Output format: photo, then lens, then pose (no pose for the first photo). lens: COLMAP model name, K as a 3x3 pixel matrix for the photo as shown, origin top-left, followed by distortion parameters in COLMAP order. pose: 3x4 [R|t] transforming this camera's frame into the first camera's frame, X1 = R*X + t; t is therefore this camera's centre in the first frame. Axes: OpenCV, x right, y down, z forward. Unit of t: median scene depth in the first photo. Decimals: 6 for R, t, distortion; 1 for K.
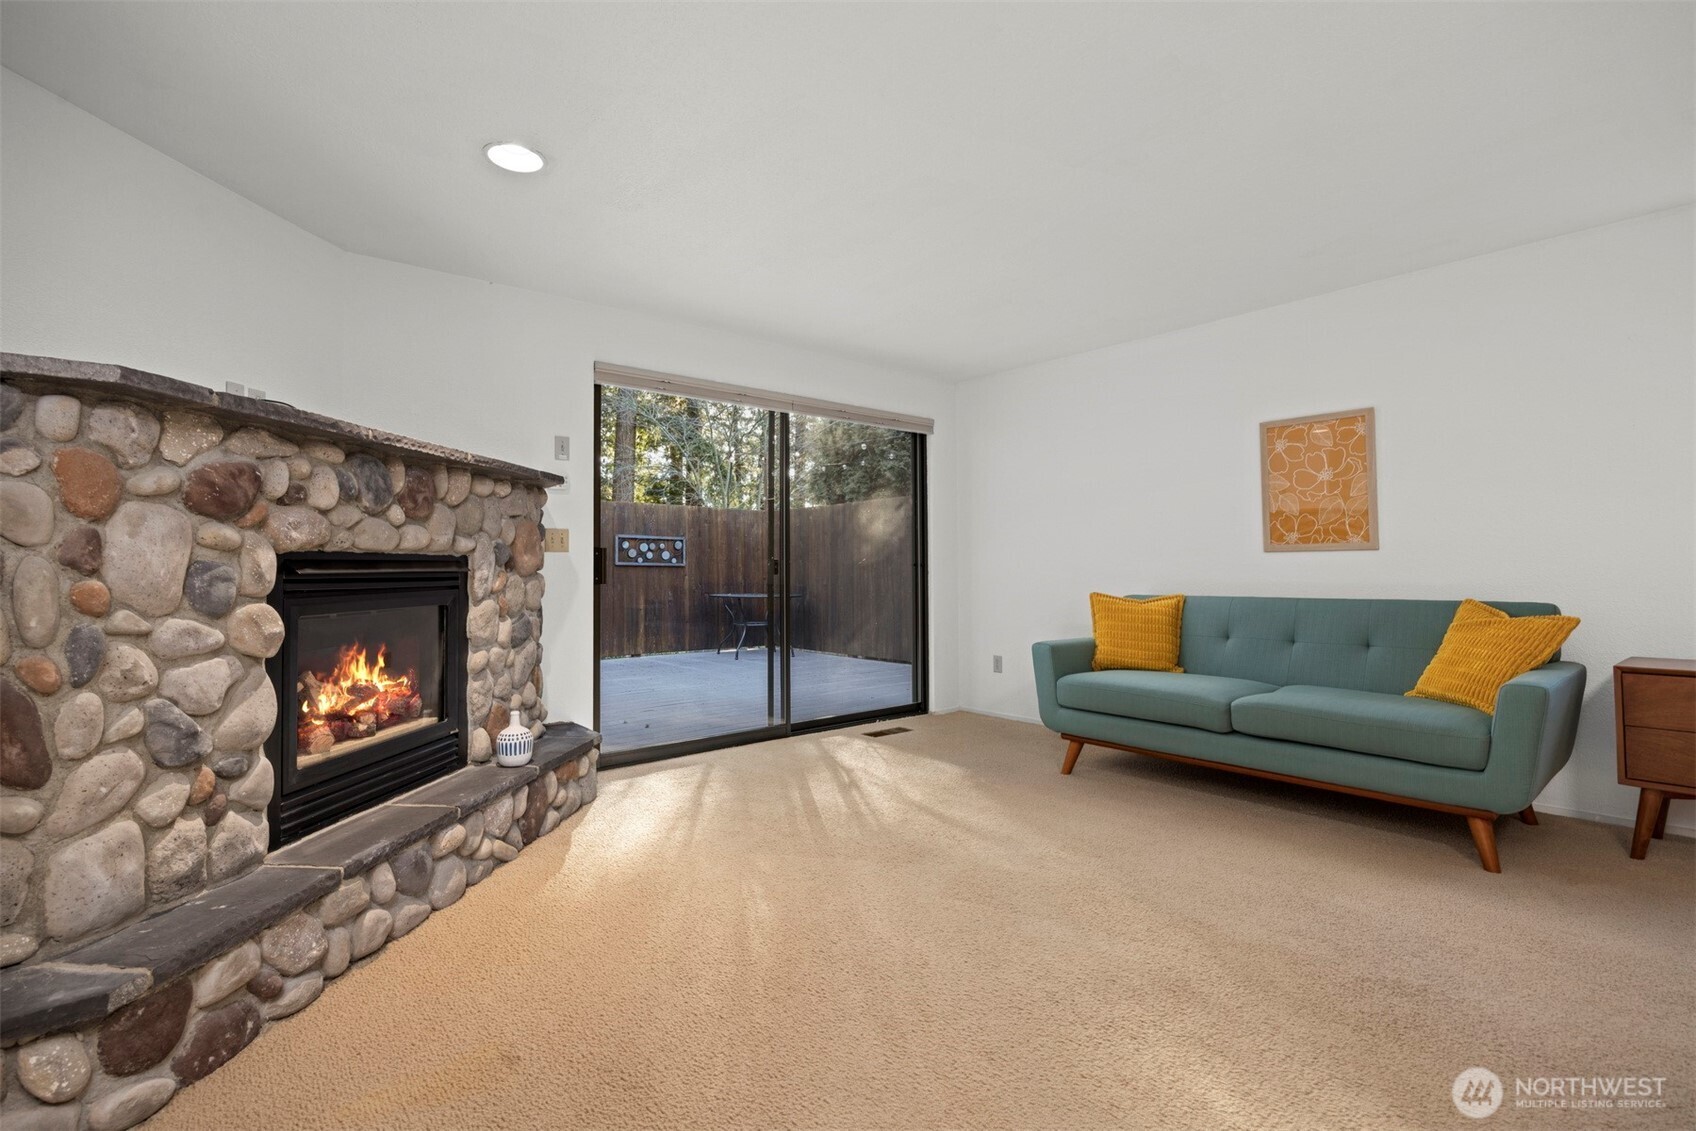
lens RADIAL K [[782.5, 0, 847.7], [0, 782.5, 545.2], [0, 0, 1]] dist [-0.024046, 0.002098]
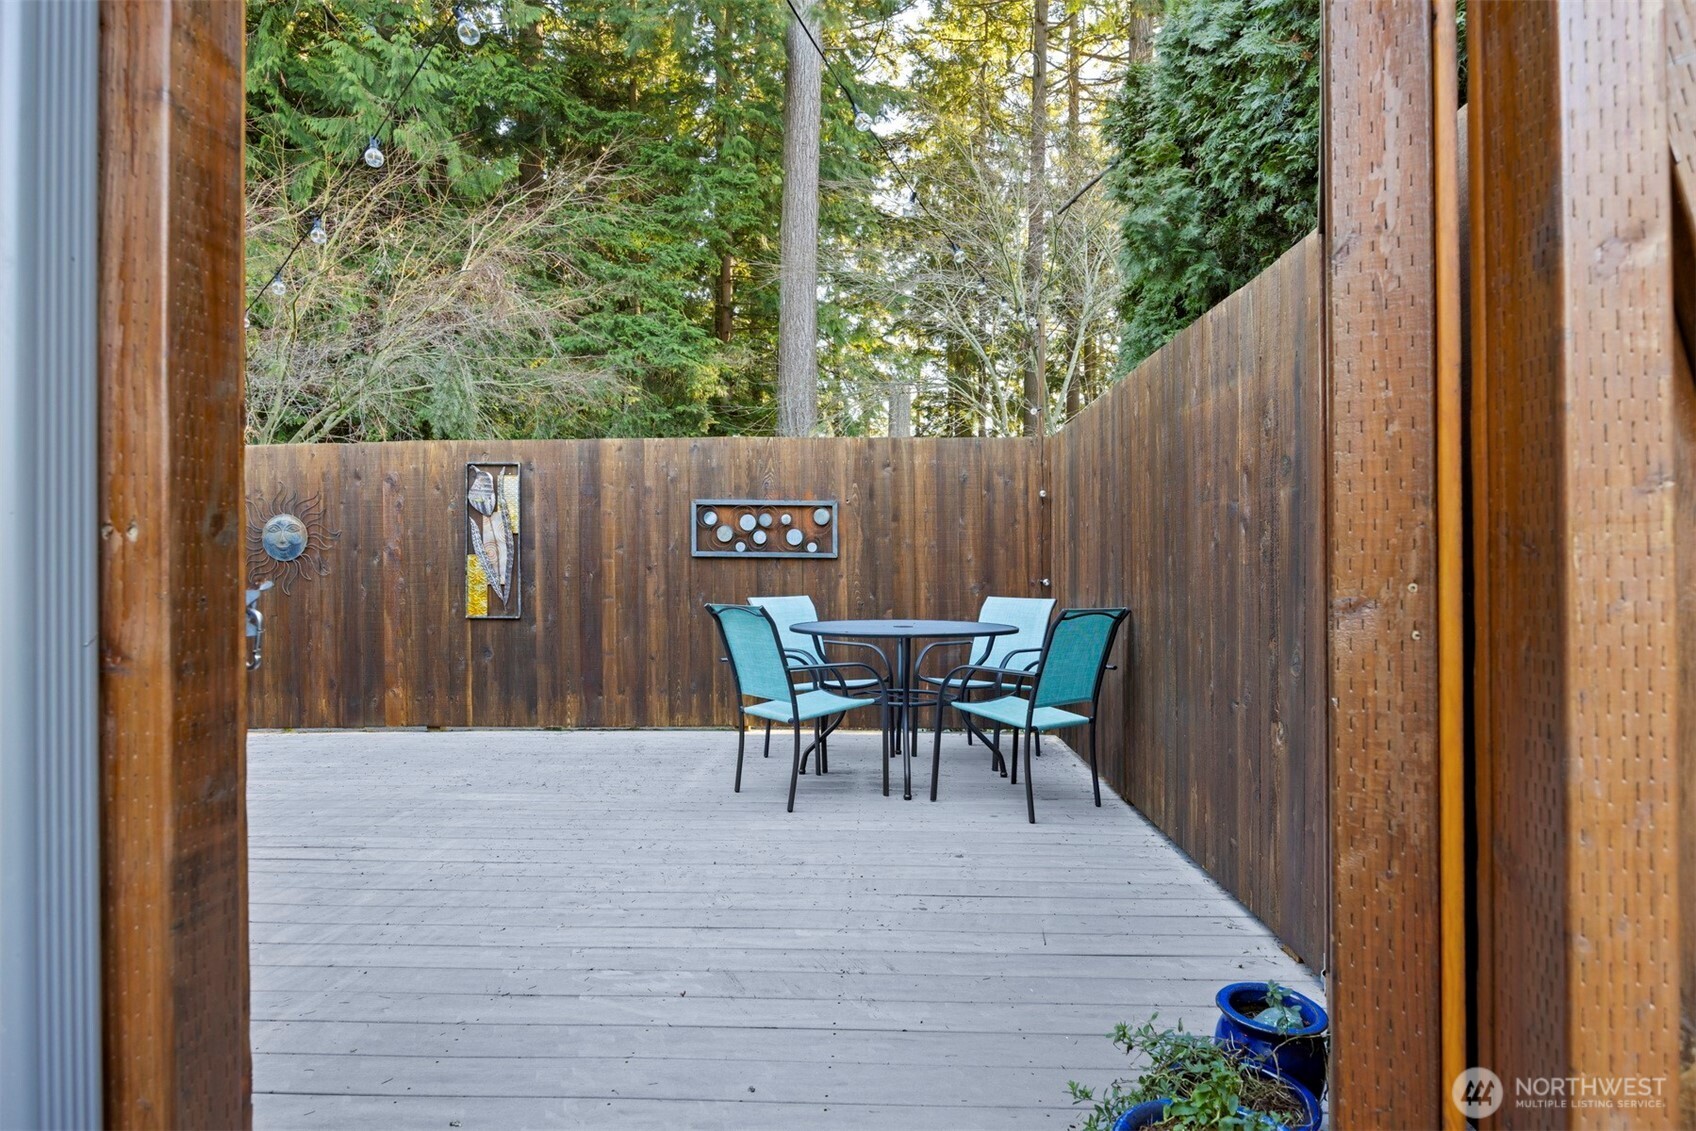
lens RADIAL K [[904.9, 0, 851.5], [0, 904.9, 568.3], [0, 0, 1]] dist [-0.006654, 0.001188]
pose [[0.737558, -0.002021, -0.675281, 0.642721], [0.022222, 0.999527, 0.021280, 0.070879], [0.674918, -0.030701, 0.737253, 1.909182]]
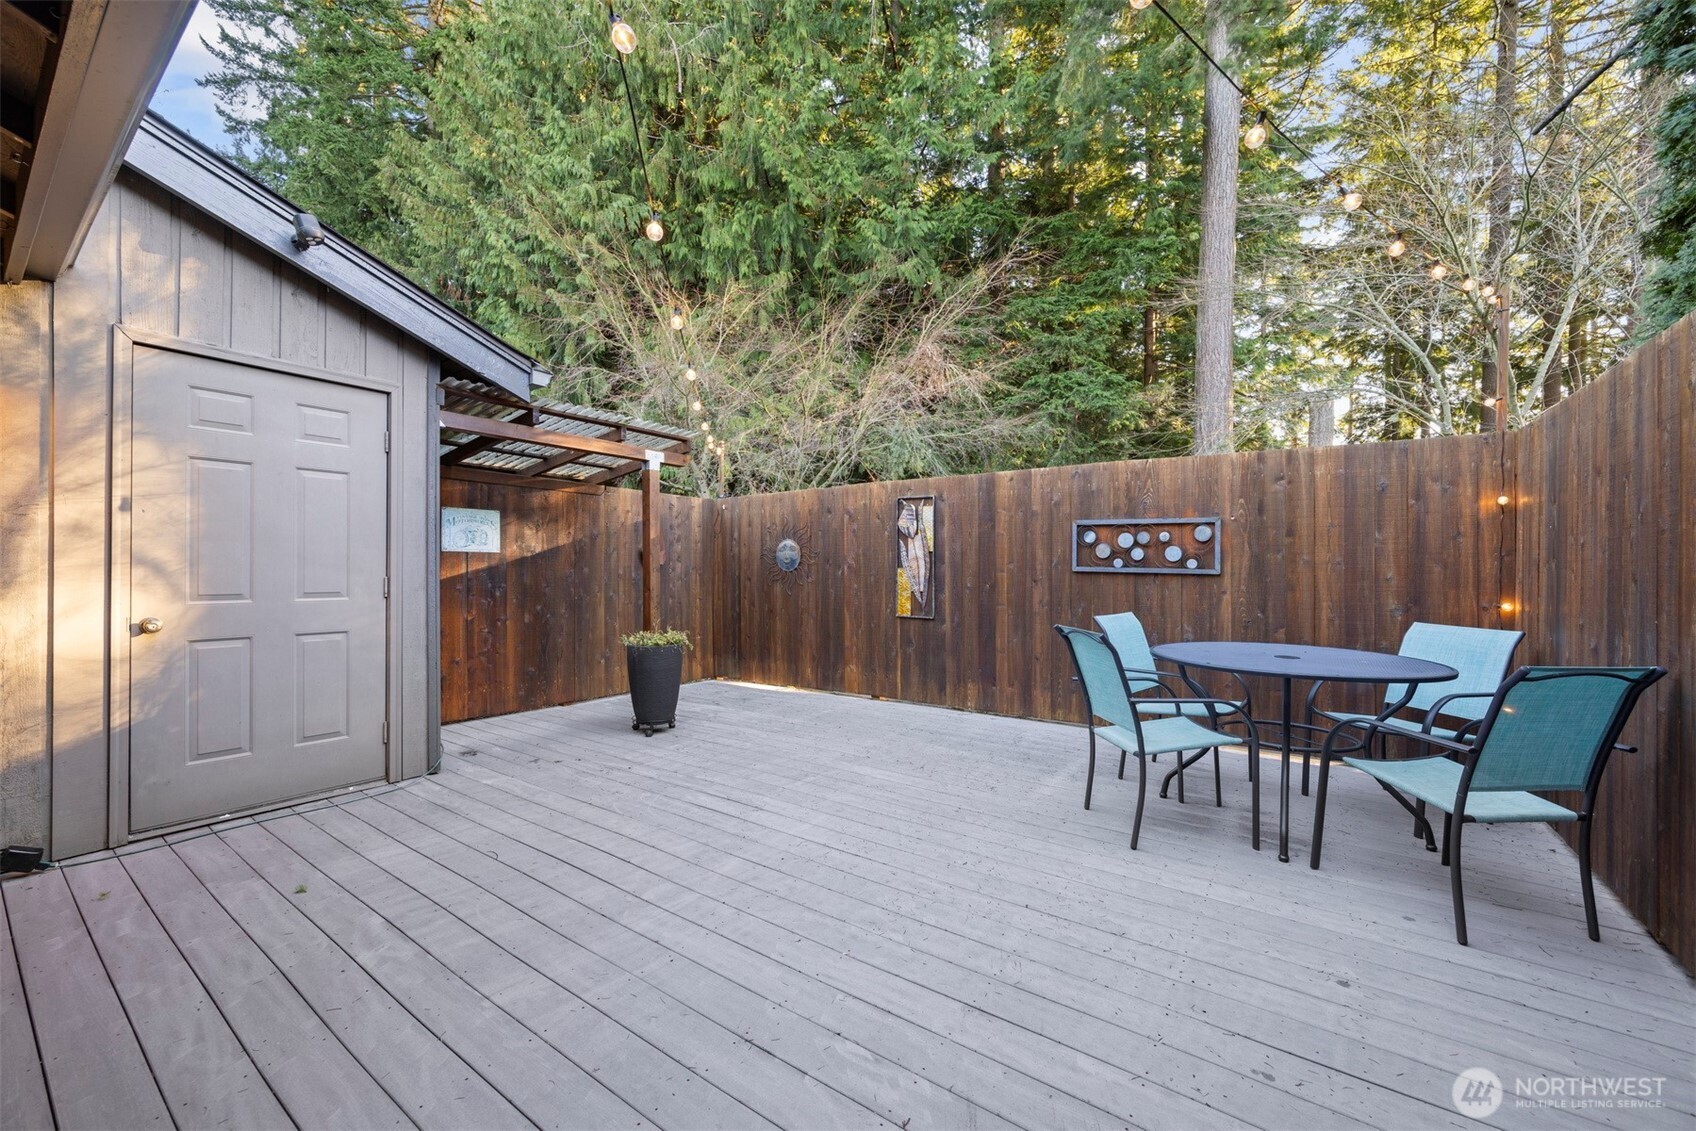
lens RADIAL K [[655.3, 0, 857.4], [0, 655.3, 570.6], [0, 0, 1]] dist [-0.001993, -0.000247]
pose [[0.254181, 0.008932, -0.967115, 0.470511], [0.024755, 0.999570, 0.015738, 0.039926], [0.966840, -0.027941, 0.253851, 2.211119]]
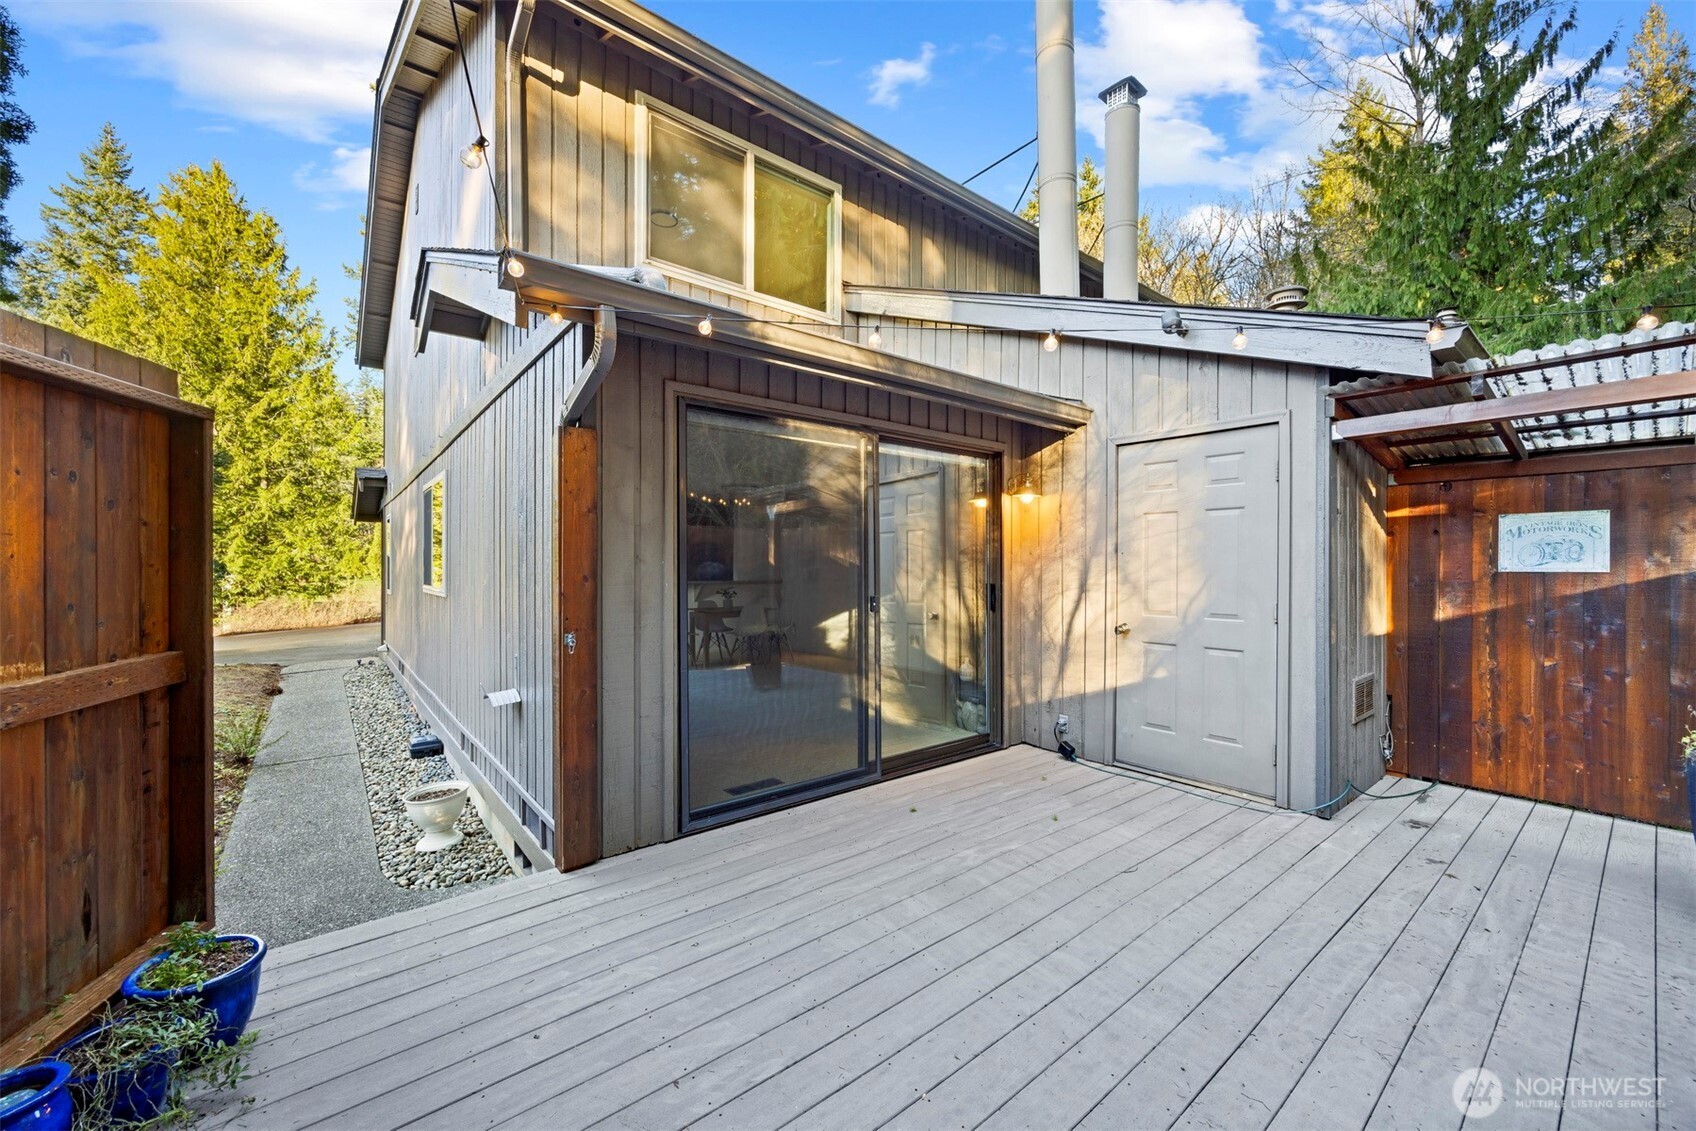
lens RADIAL K [[655.3, 0, 849.7], [0, 655.3, 571.6], [0, 0, 1]] dist [-0.001993, -0.000247]
pose [[-0.999607, 0.008171, 0.026818, -0.116522], [0.007430, 0.999591, -0.027601, 0.018396], [-0.027033, -0.027391, -0.999259, 2.899687]]
